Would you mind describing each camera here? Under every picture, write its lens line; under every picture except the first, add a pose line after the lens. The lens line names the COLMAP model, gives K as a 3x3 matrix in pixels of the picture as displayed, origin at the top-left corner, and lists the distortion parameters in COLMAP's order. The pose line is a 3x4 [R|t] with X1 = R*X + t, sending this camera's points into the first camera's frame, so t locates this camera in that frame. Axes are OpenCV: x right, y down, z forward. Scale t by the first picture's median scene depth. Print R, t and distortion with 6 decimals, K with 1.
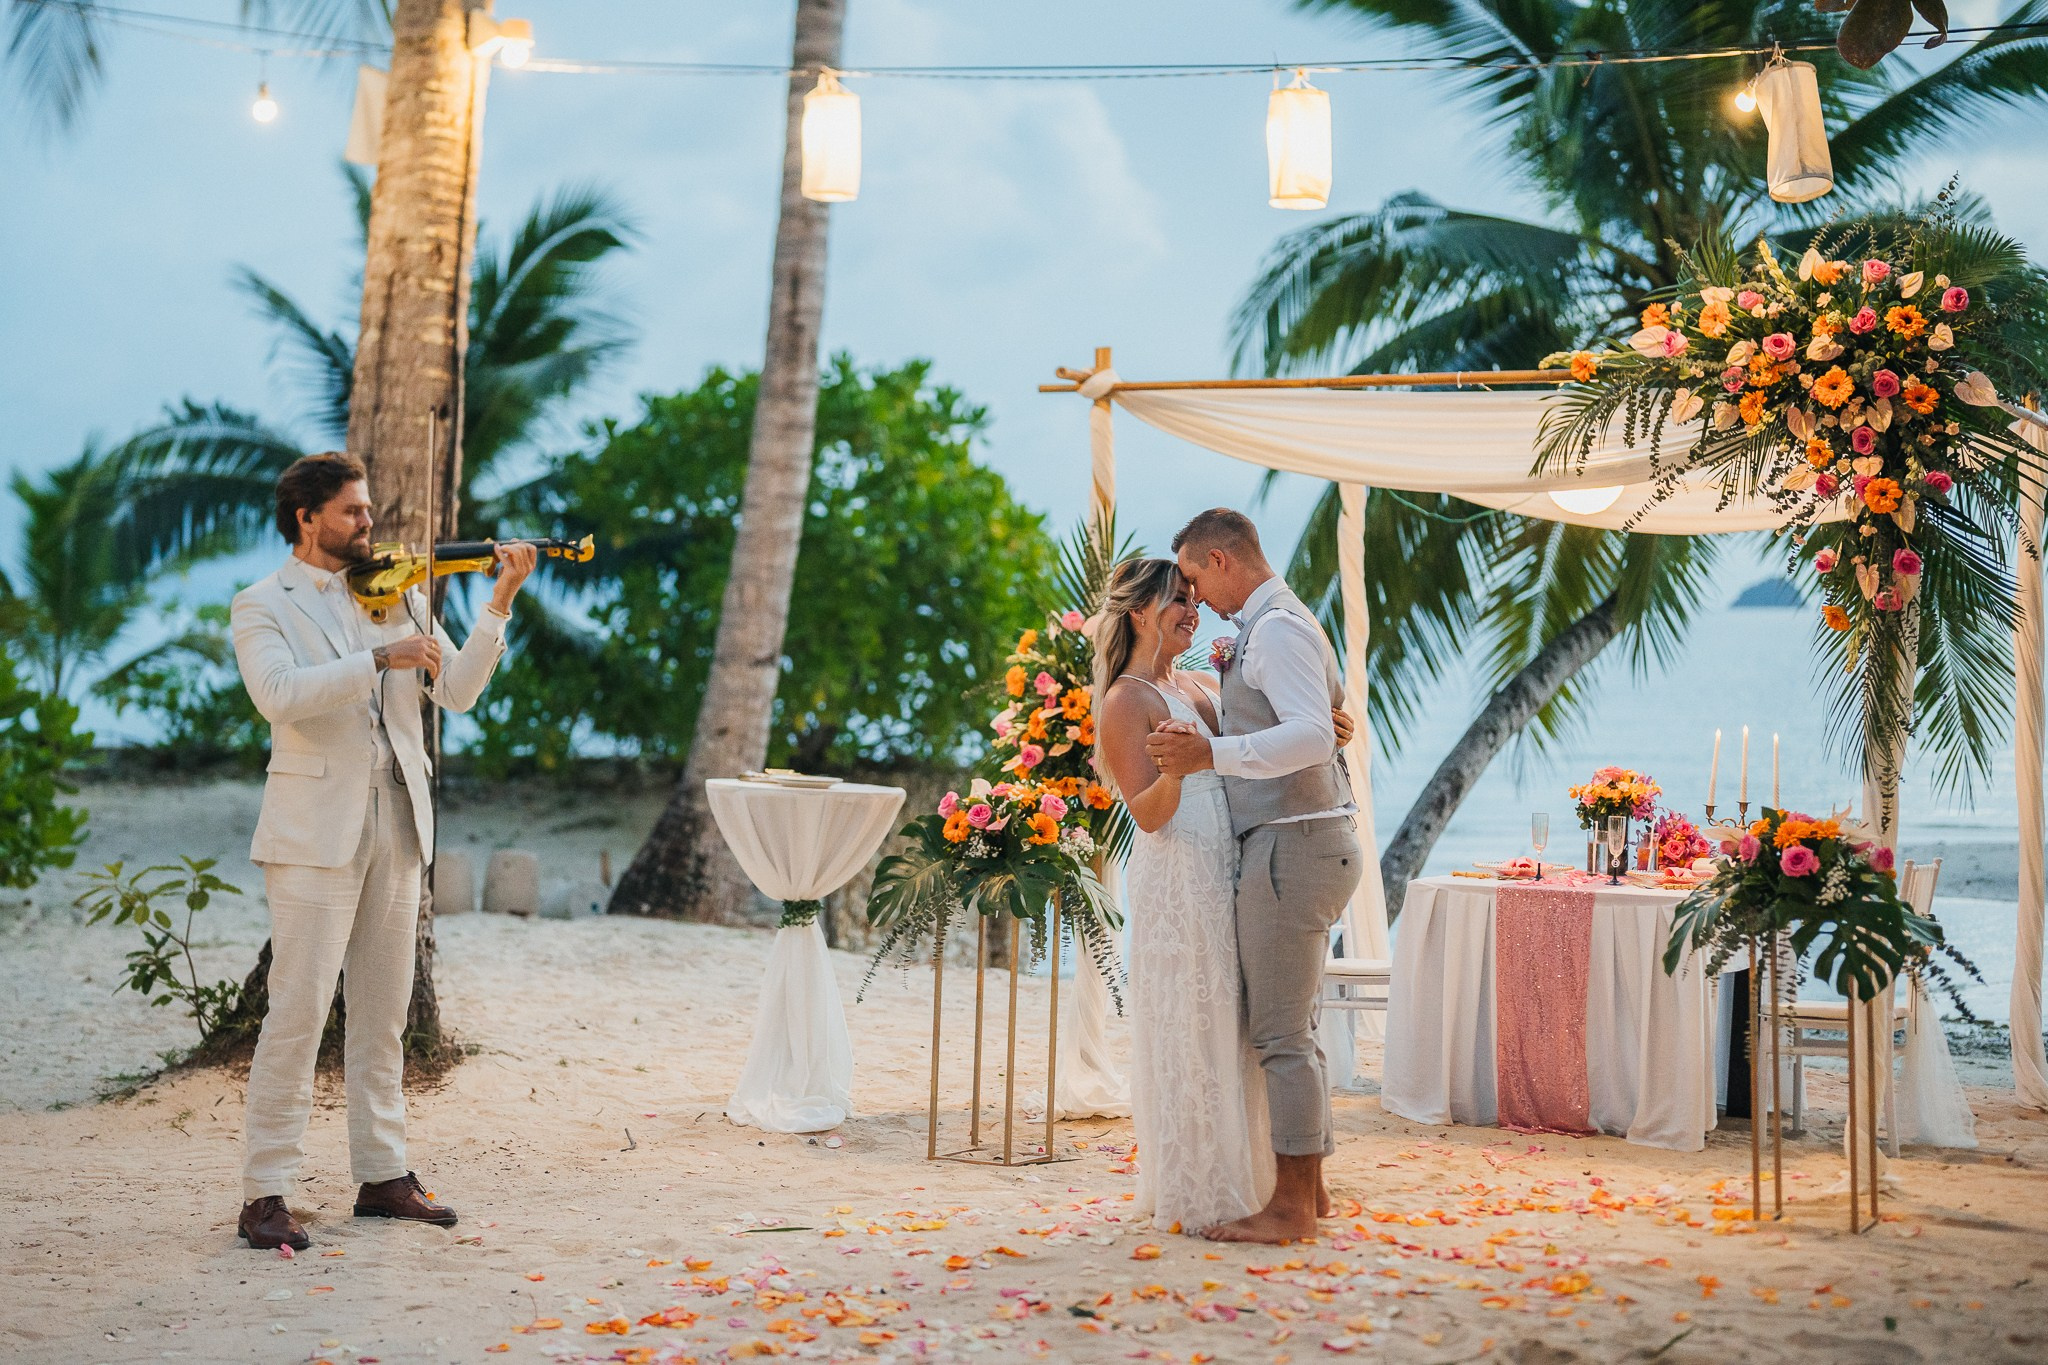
lens RADIAL K [[3243.0, 0, 1024.0], [0, 3243.0, 682.5], [0, 0, 1]] dist [0.024388, 0.114747]
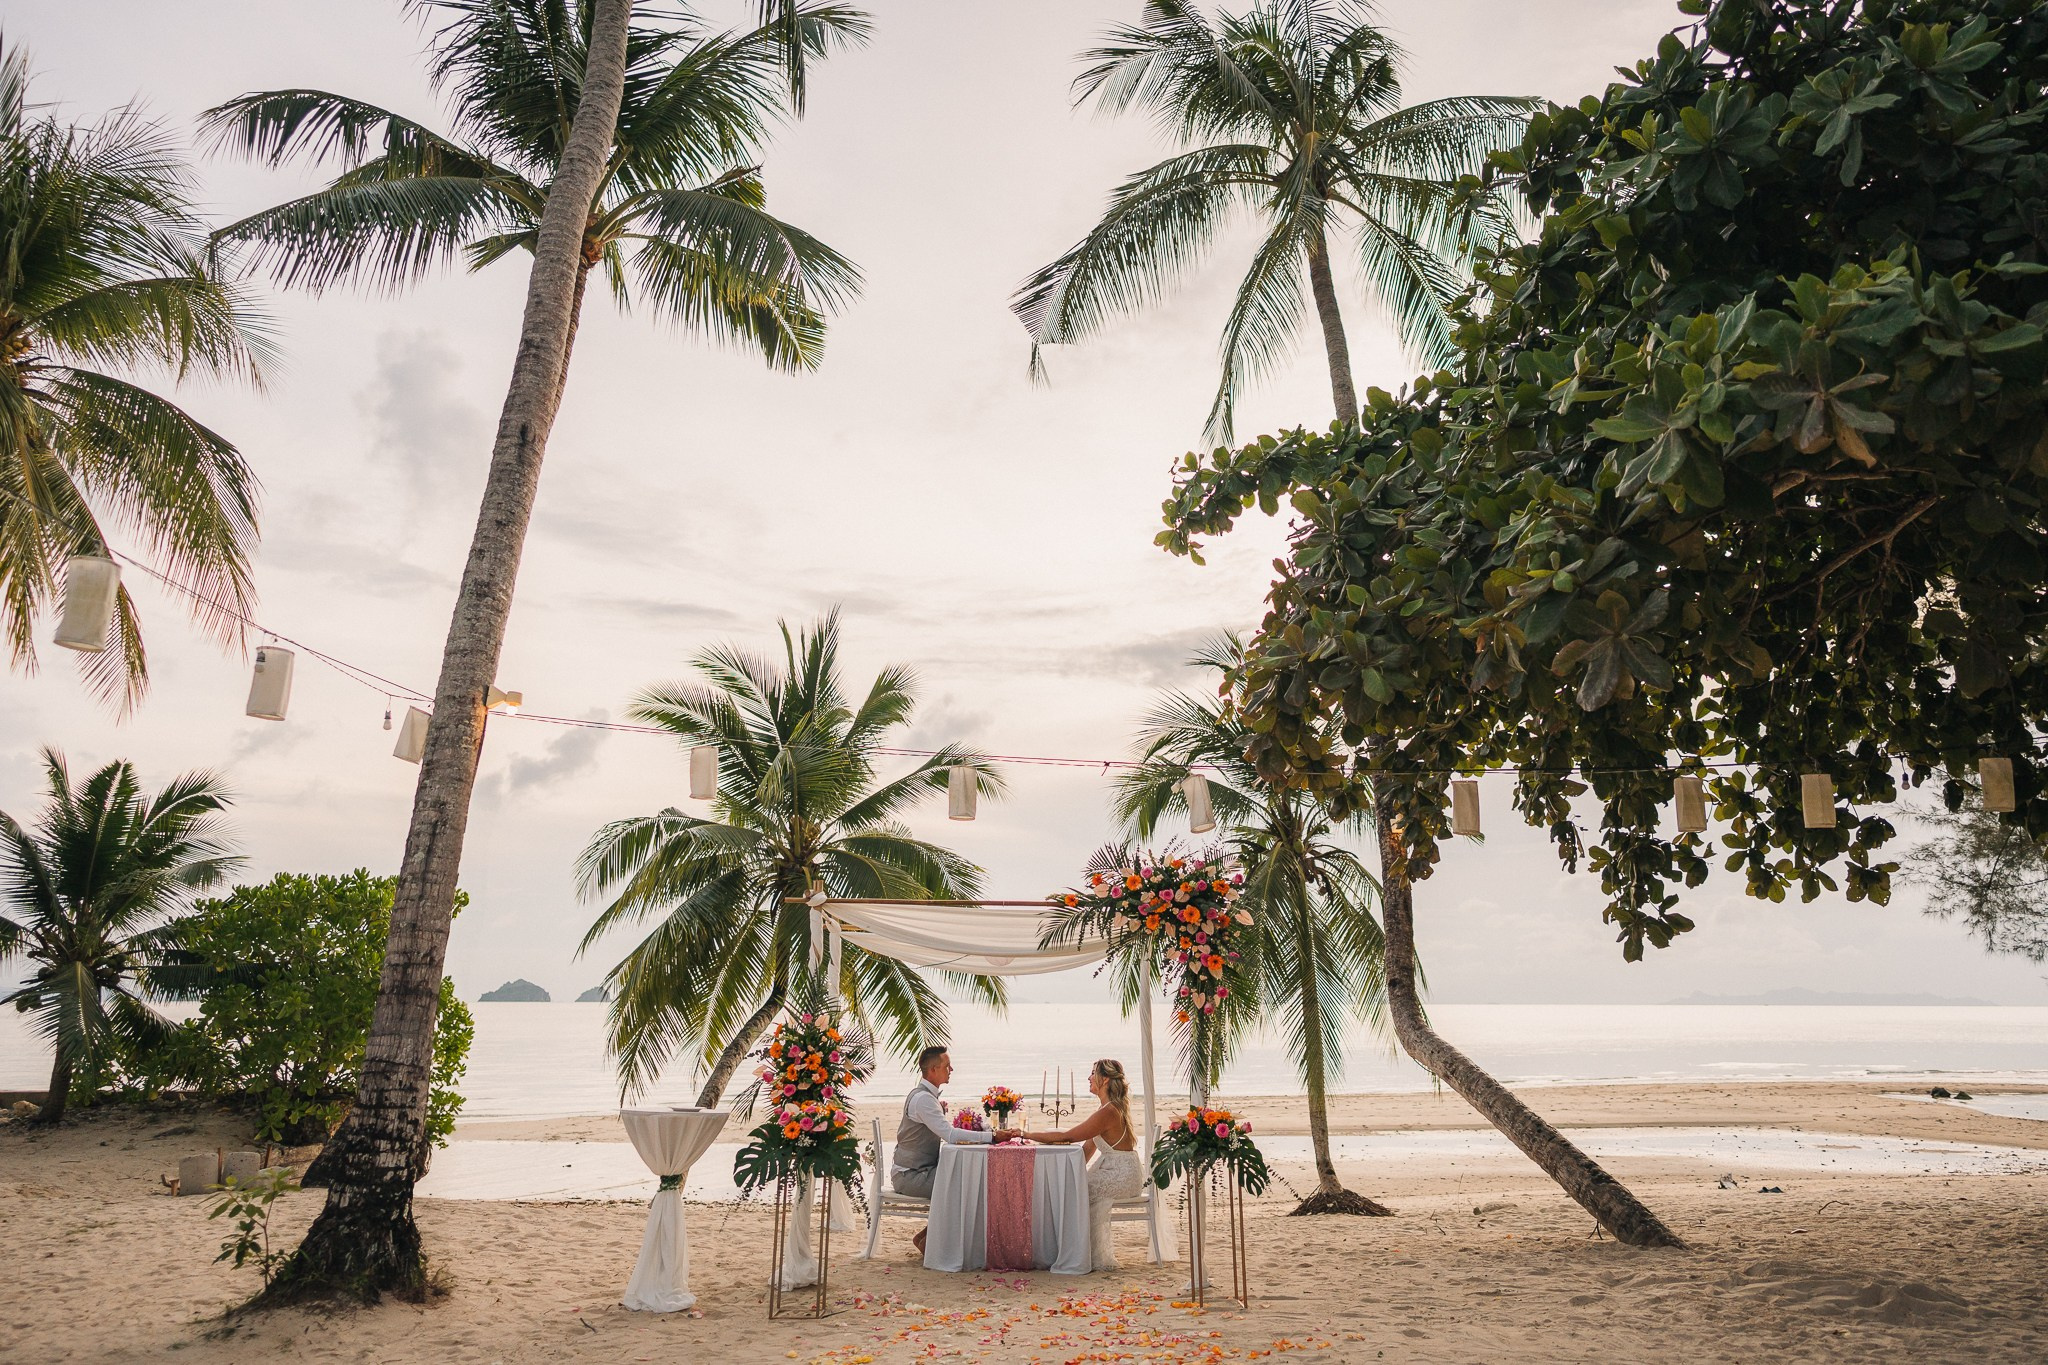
lens RADIAL K [[1396.6, 0, 1058.8], [0, 1396.6, 684.5], [0, 0, 1]] dist [0.001384, 0.001273]
pose [[0.855700, 0.116439, 0.504202, -0.307874], [0.009908, 0.970490, -0.240938, -0.009798], [-0.517378, 0.211166, 0.829295, 0.167688]]
